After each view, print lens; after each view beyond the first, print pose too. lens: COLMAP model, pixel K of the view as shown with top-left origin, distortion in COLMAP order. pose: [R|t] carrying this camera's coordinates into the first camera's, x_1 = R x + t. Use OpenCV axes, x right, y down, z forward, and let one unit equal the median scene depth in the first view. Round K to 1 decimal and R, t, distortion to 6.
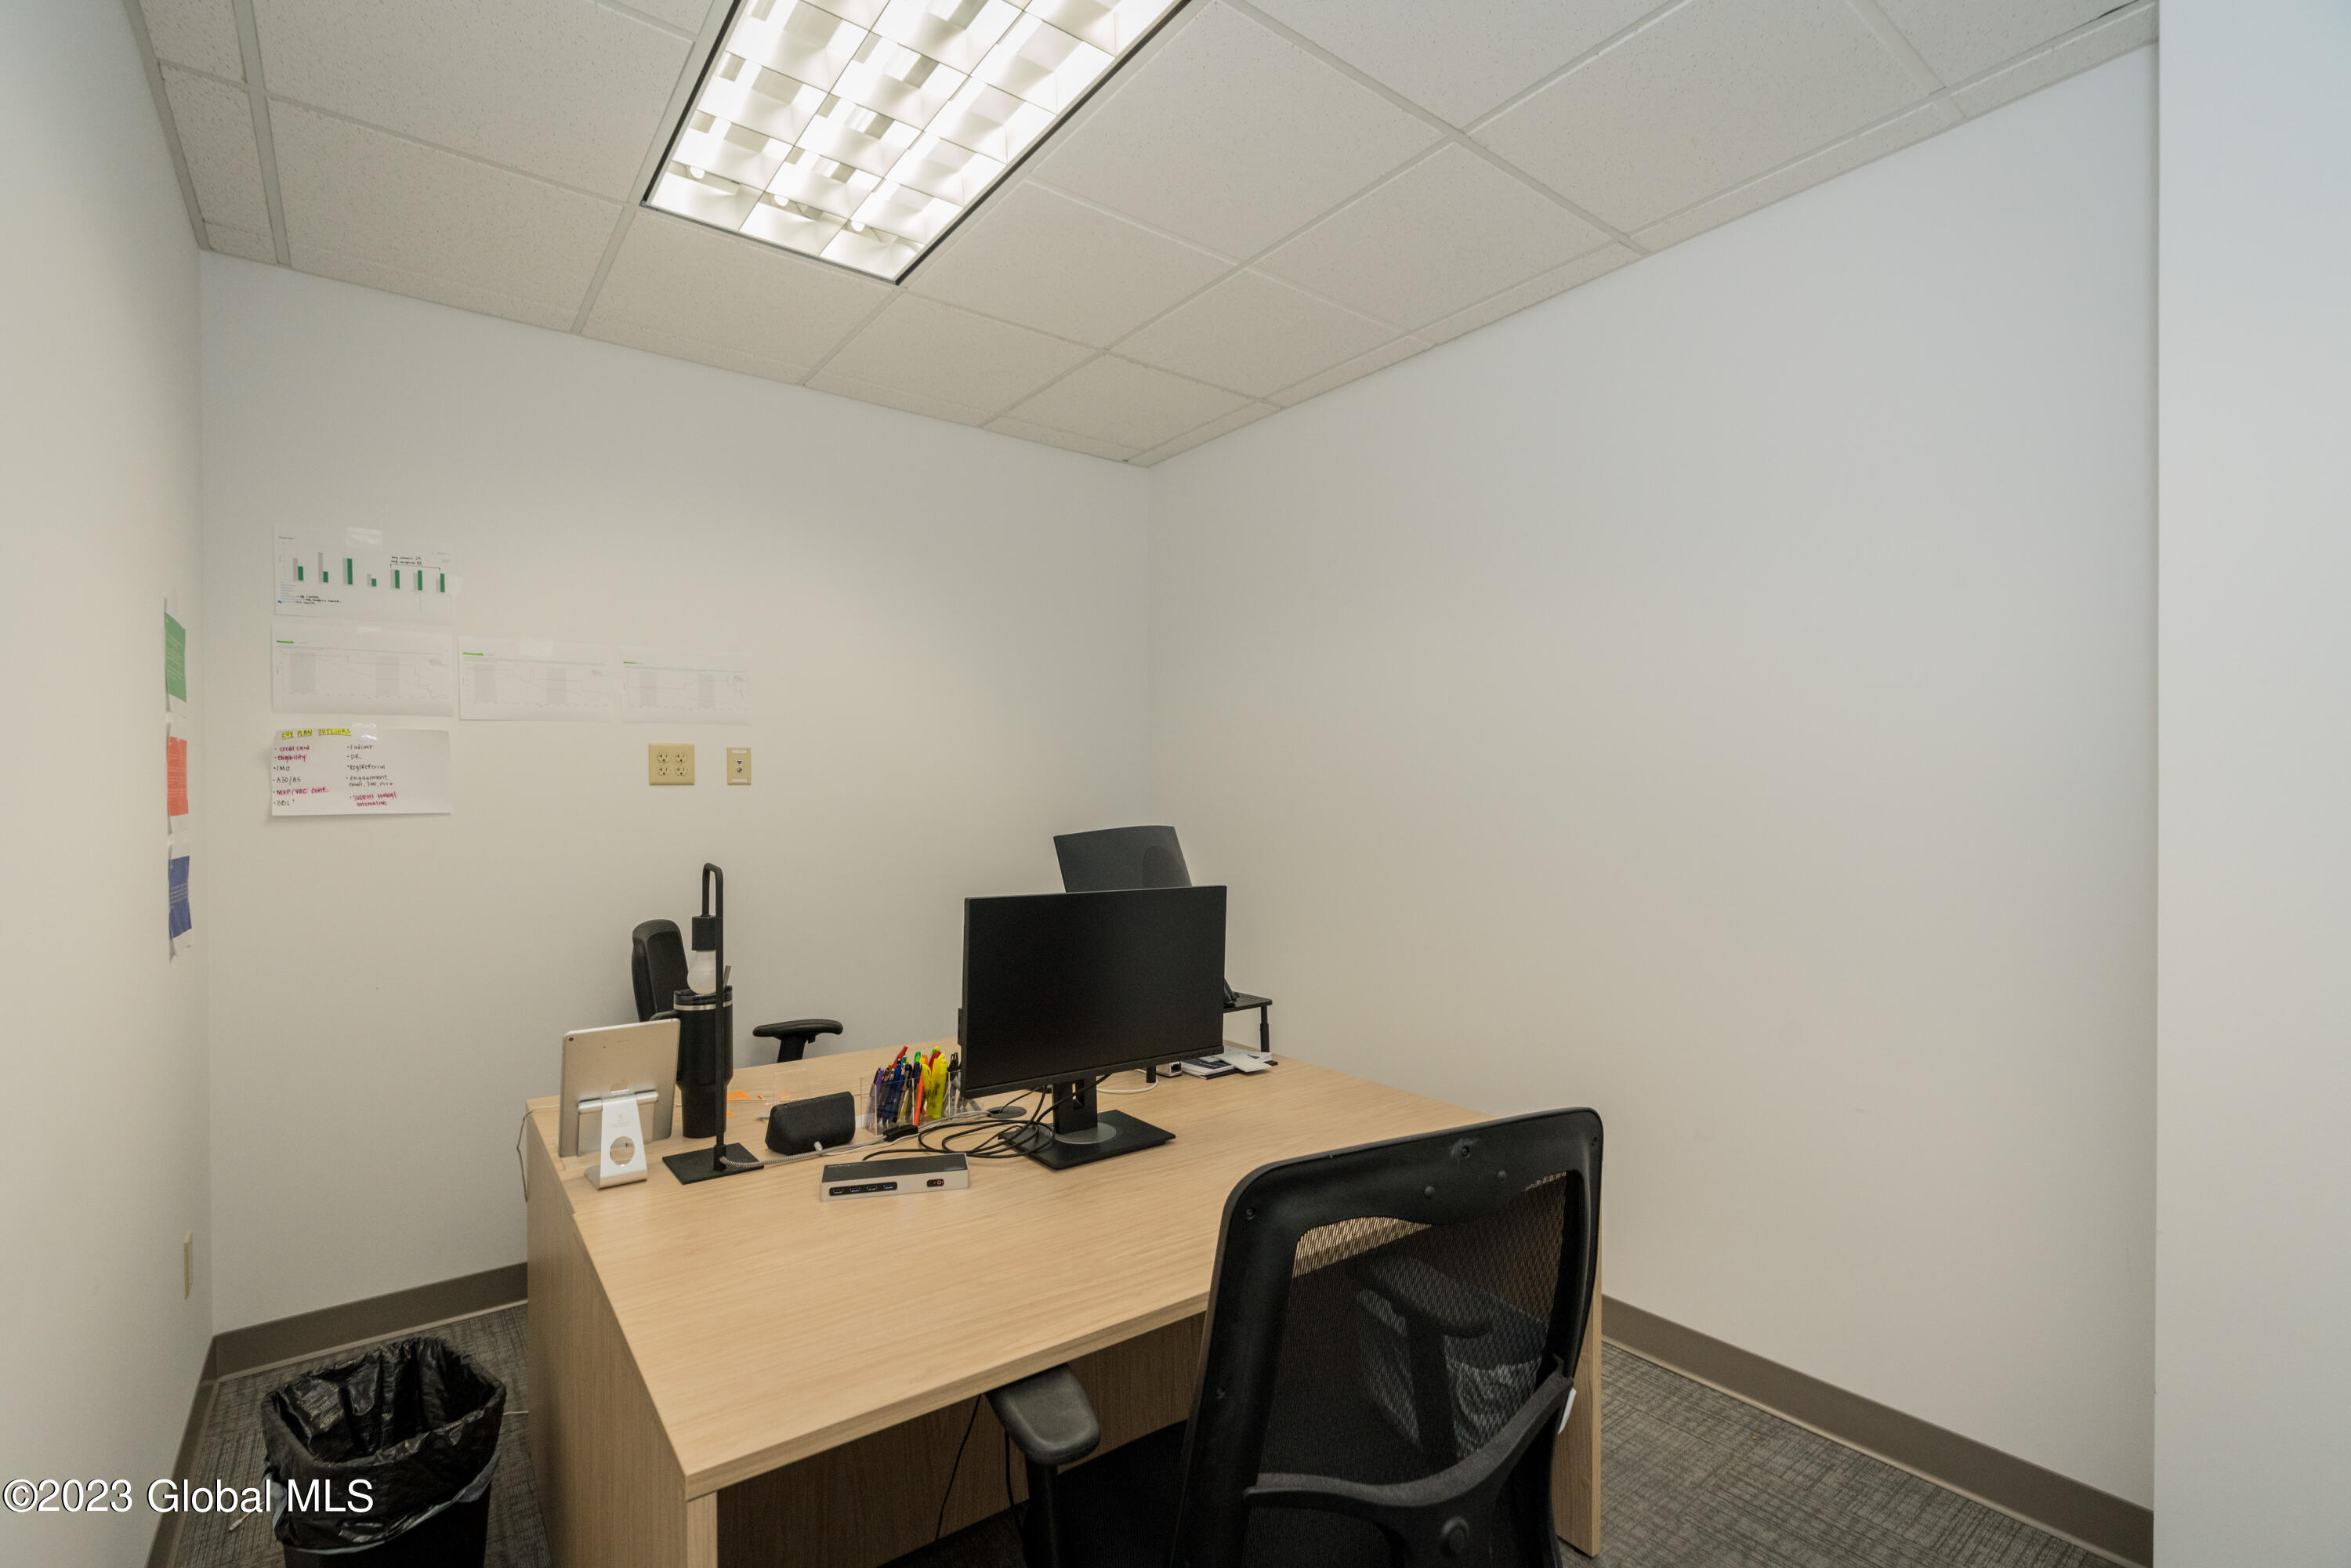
lens RADIAL K [[1045.4, 0, 1166.7], [0, 1045.4, 785.4], [0, 0, 1]] dist [-0.010855, 0.006063]
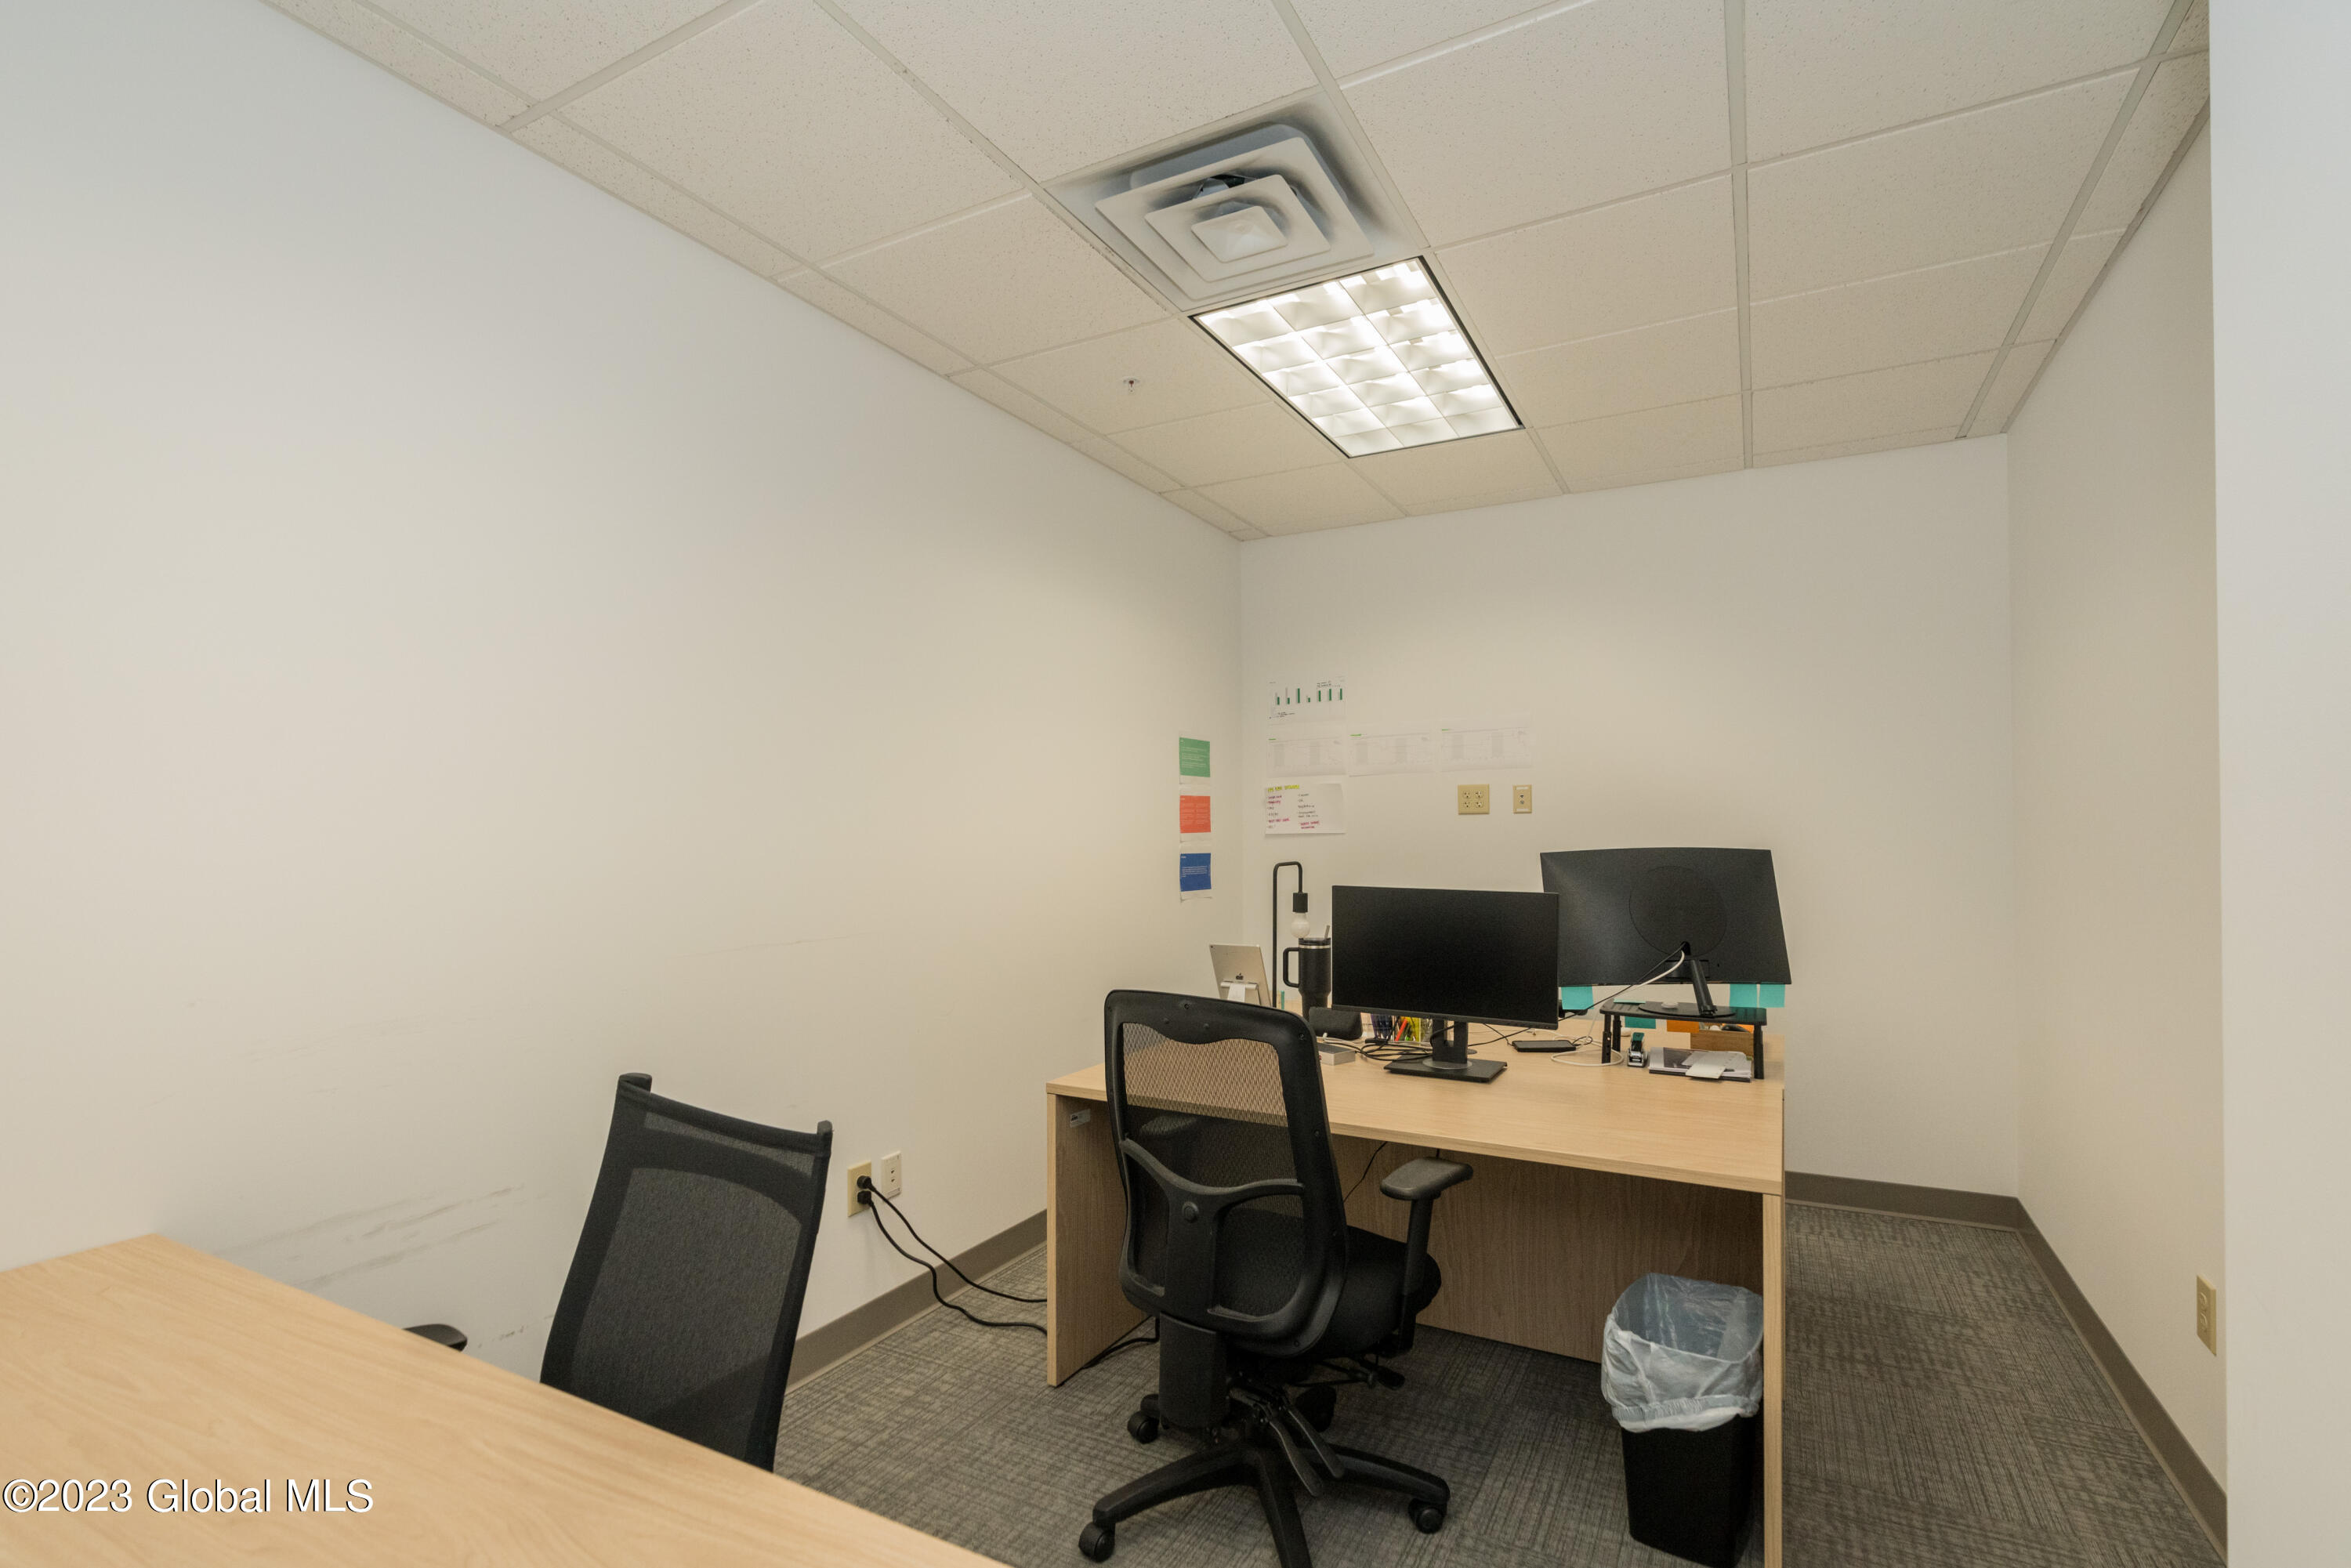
lens RADIAL K [[1045.4, 0, 1159.5], [0, 1045.4, 793.9], [0, 0, 1]] dist [-0.010855, 0.006063]
pose [[0.399687, -0.030203, -0.916154, 0.747709], [0.012135, 0.999544, -0.027658, 0.007020], [0.916571, -0.000063, 0.399872, 0.074287]]
